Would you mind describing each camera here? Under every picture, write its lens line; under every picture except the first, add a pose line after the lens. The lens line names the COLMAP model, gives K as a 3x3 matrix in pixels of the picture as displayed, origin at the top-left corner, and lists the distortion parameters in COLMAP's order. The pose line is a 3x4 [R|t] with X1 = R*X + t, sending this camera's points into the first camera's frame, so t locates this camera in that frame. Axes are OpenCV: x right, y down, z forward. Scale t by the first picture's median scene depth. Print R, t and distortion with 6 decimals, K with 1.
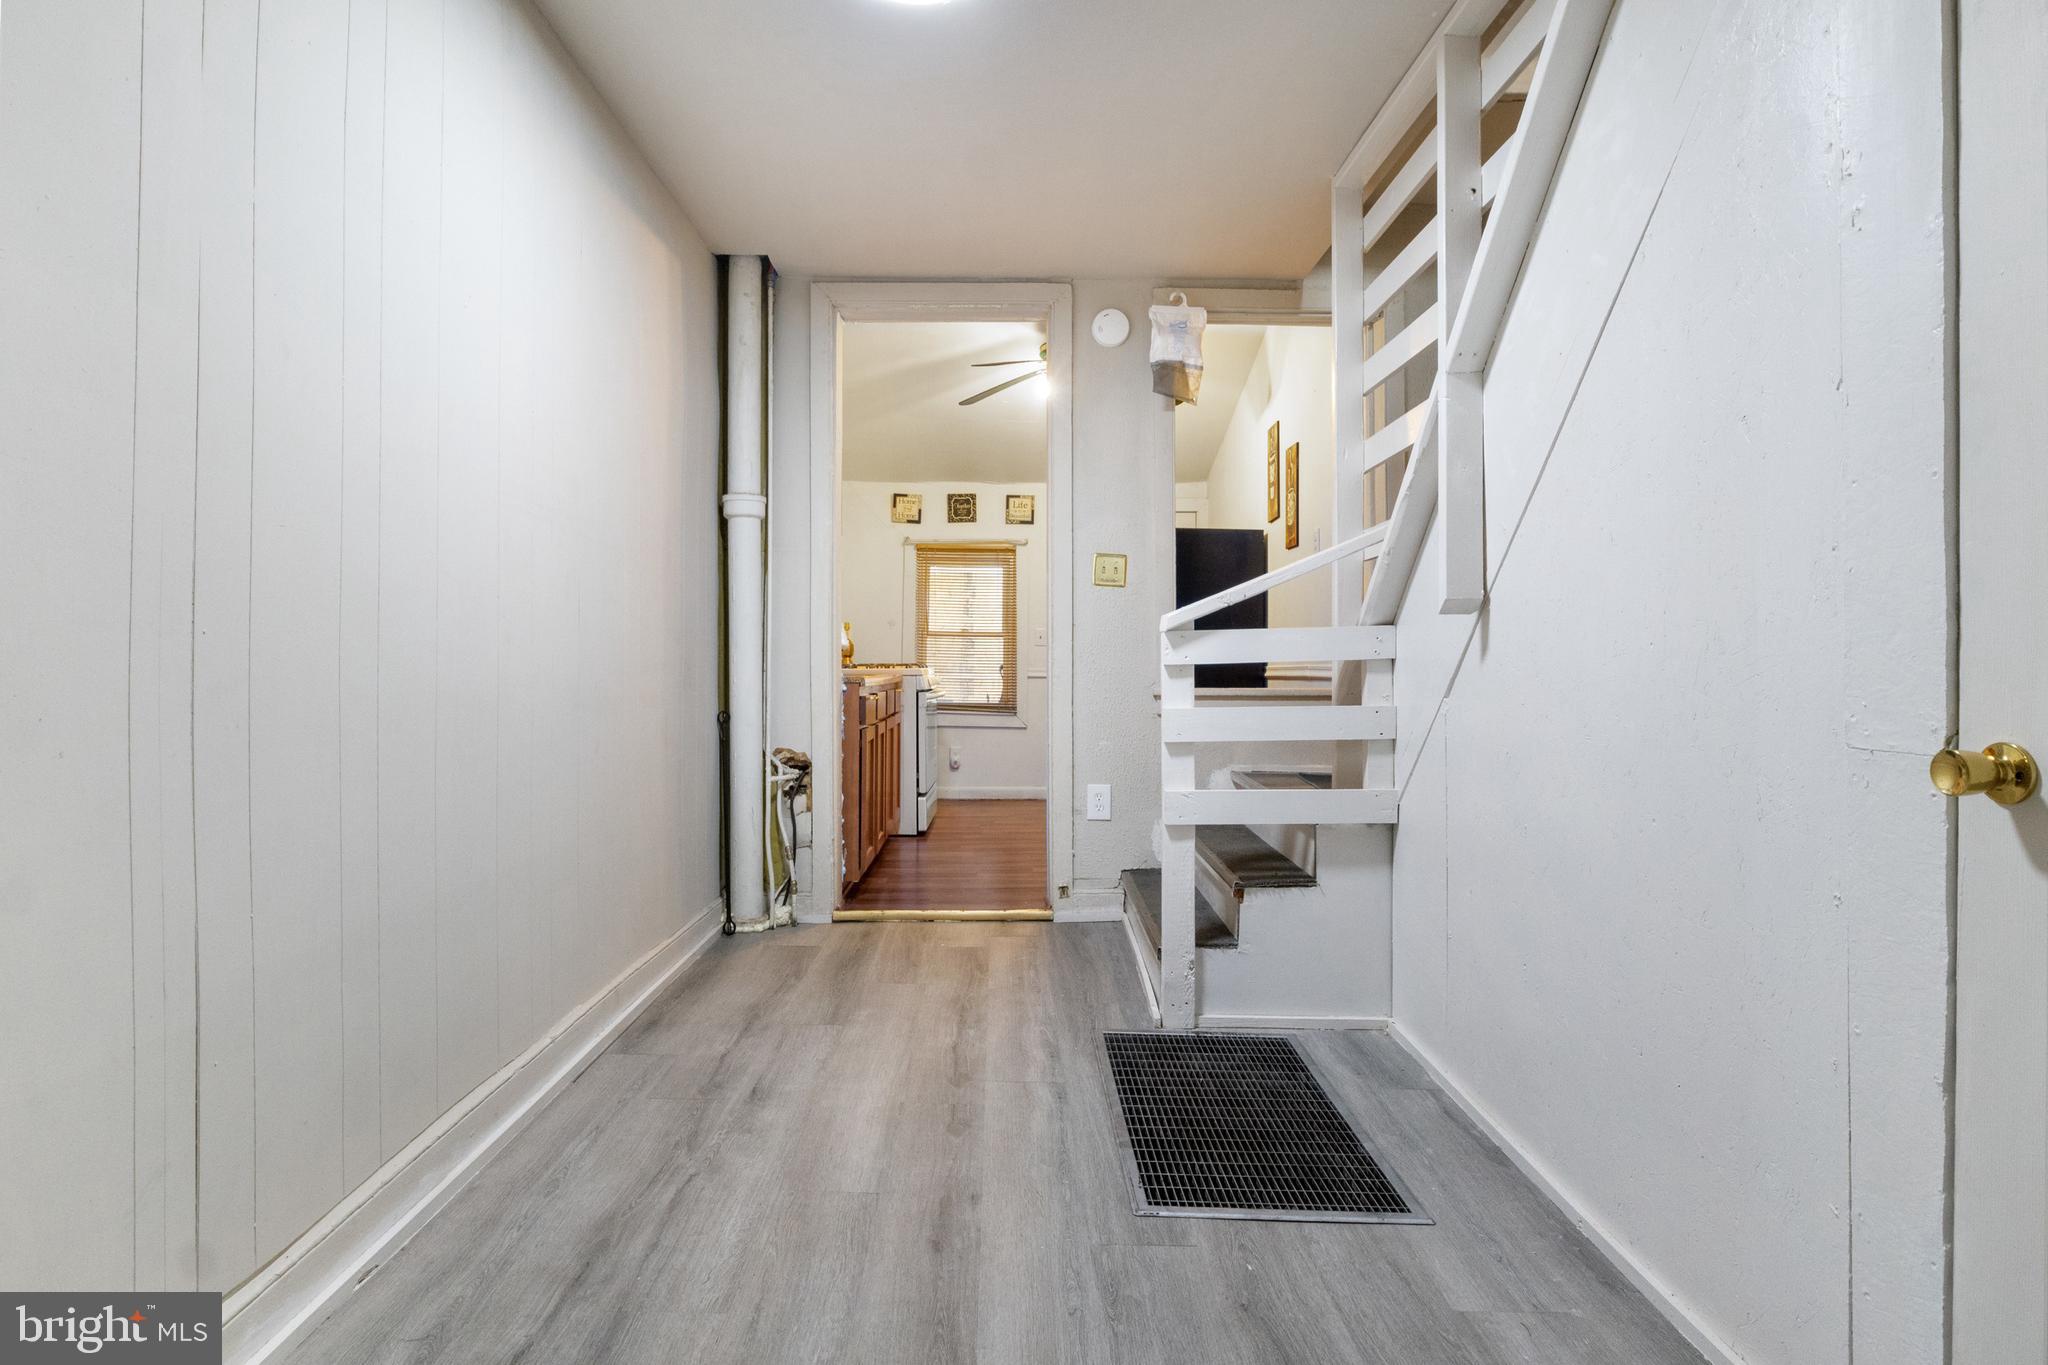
lens RADIAL K [[1034.9, 0, 1009.7], [0, 1034.9, 645.6], [0, 0, 1]] dist [-0.011613, -0.000885]
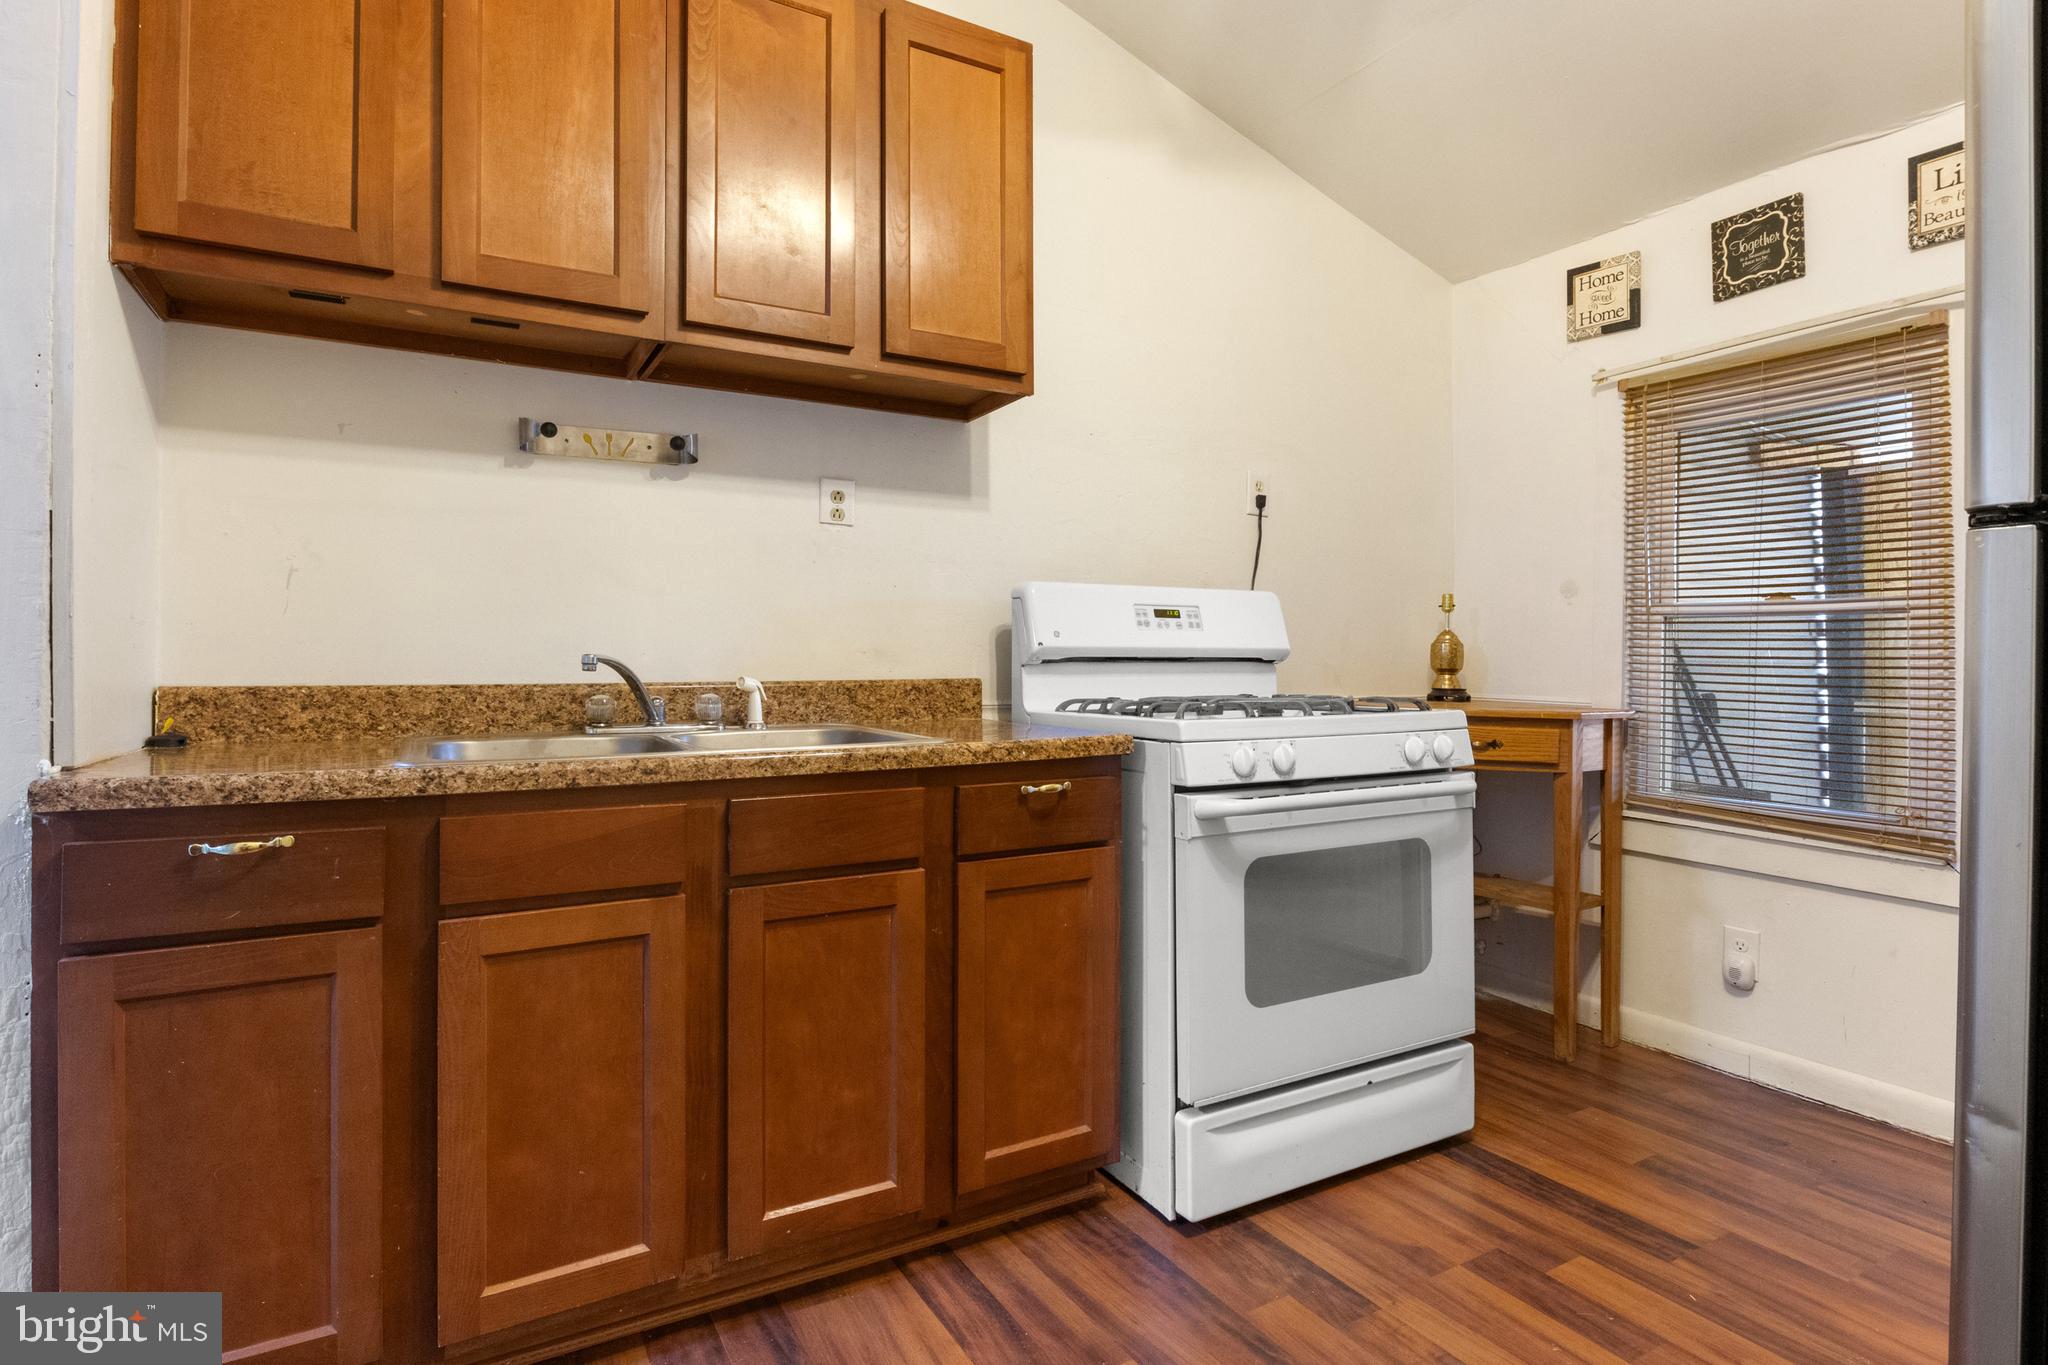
lens RADIAL K [[1034.9, 0, 1020.6], [0, 1034.9, 651.6], [0, 0, 1]] dist [-0.011613, -0.000885]
pose [[0.486755, -0.009157, -0.873491, 0.253496], [0.016928, 0.999856, -0.001049, -0.001305], [0.873375, -0.014276, 0.486840, 1.149388]]
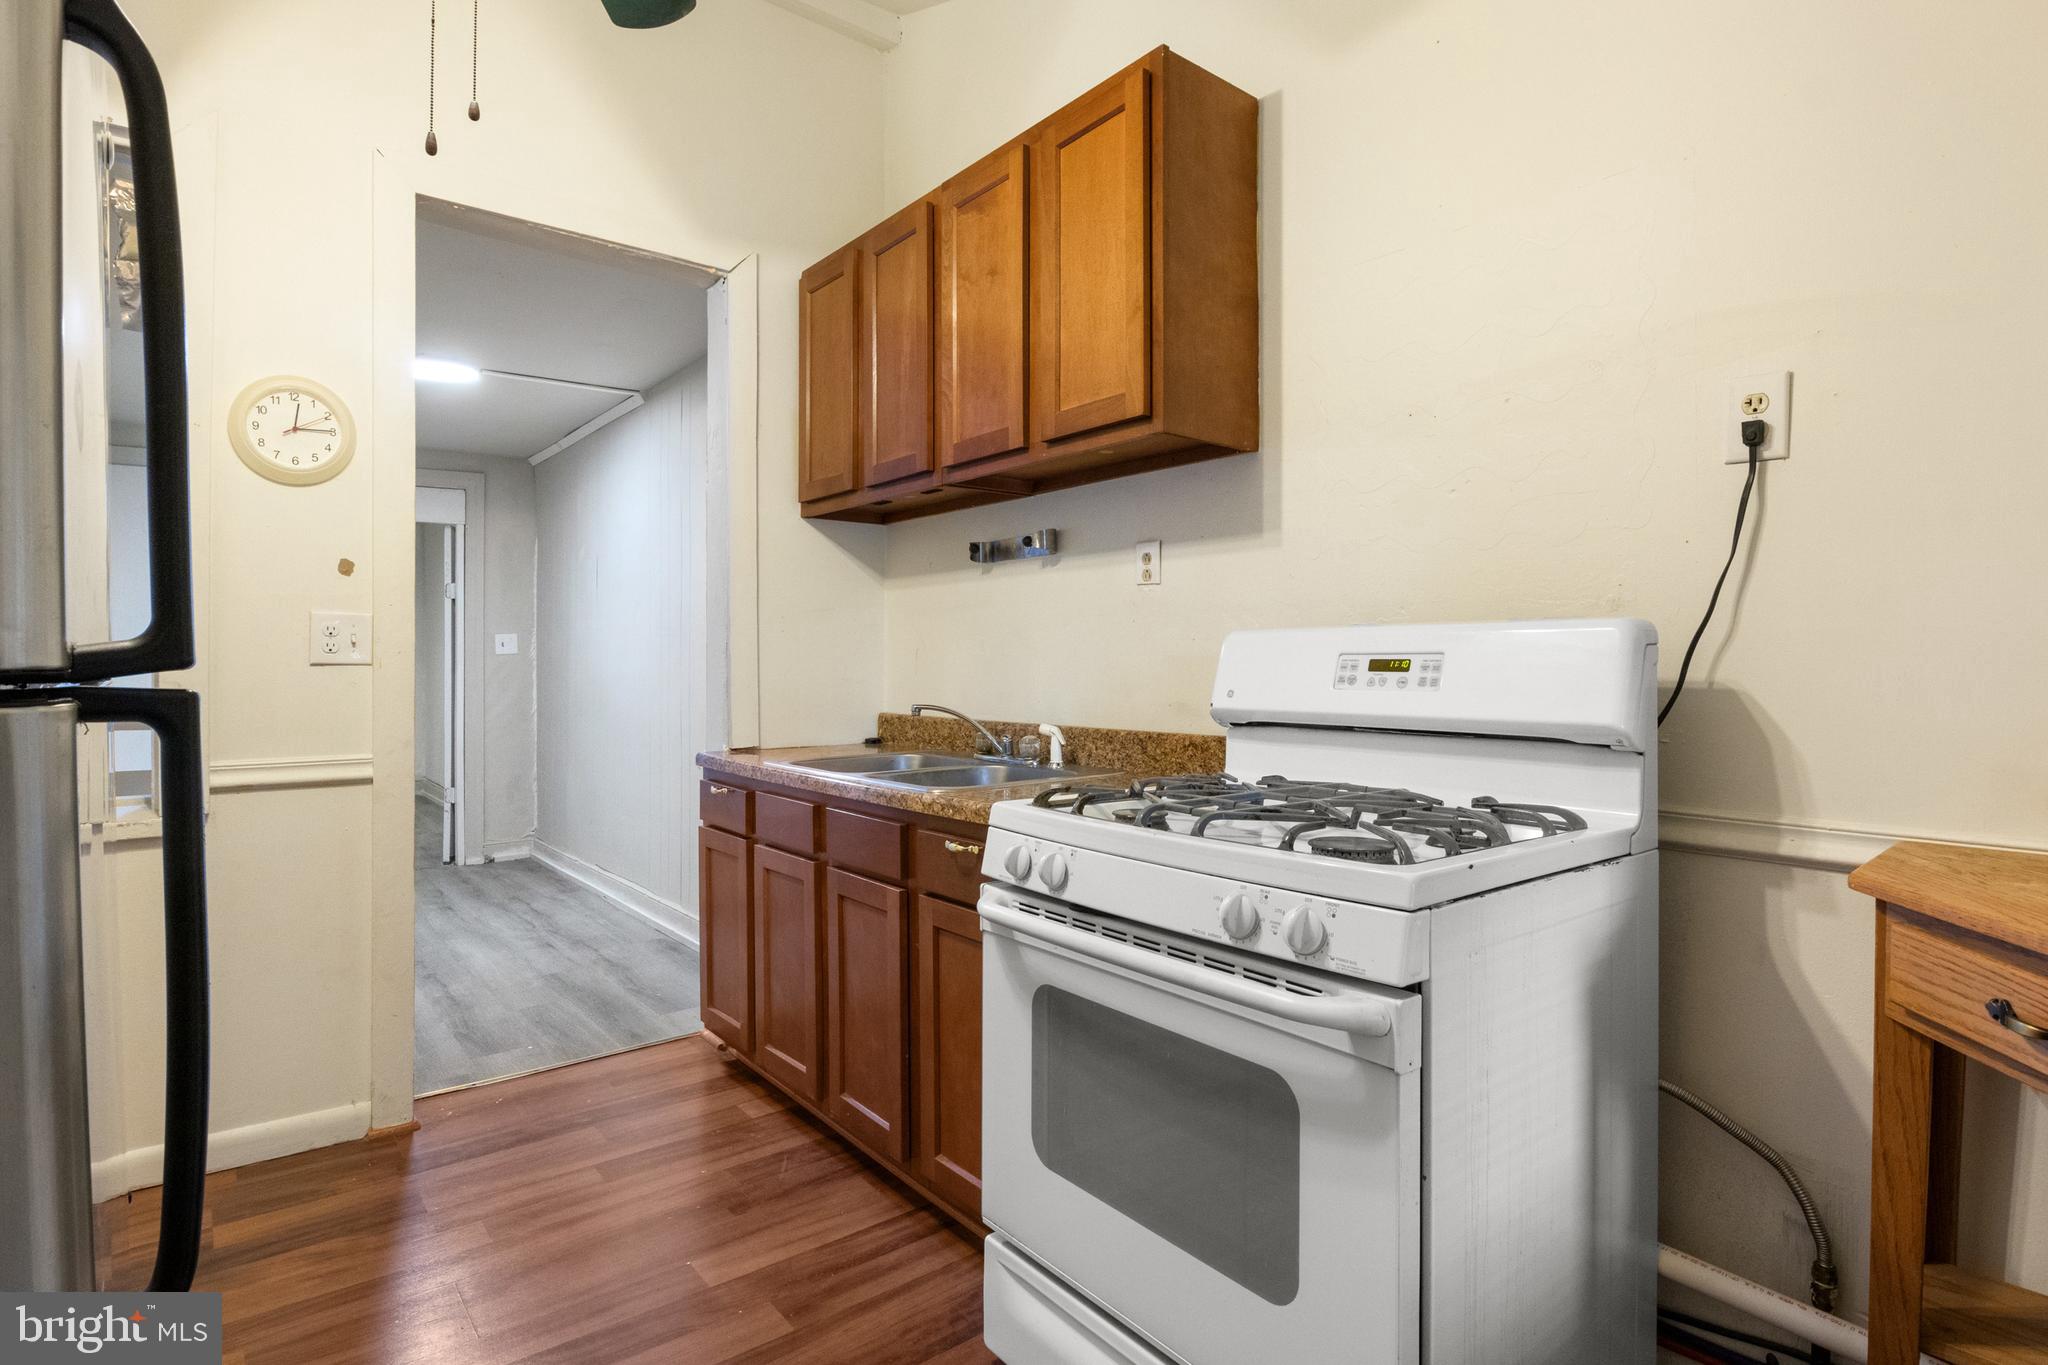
lens RADIAL K [[1034.9, 0, 1023.3], [0, 1034.9, 655.9], [0, 0, 1]] dist [-0.011613, -0.000885]
pose [[-0.787446, 0.000135, -0.616384, 0.134330], [0.015212, 0.999700, -0.019215, -0.021876], [0.616196, -0.024508, -0.787212, 1.795183]]
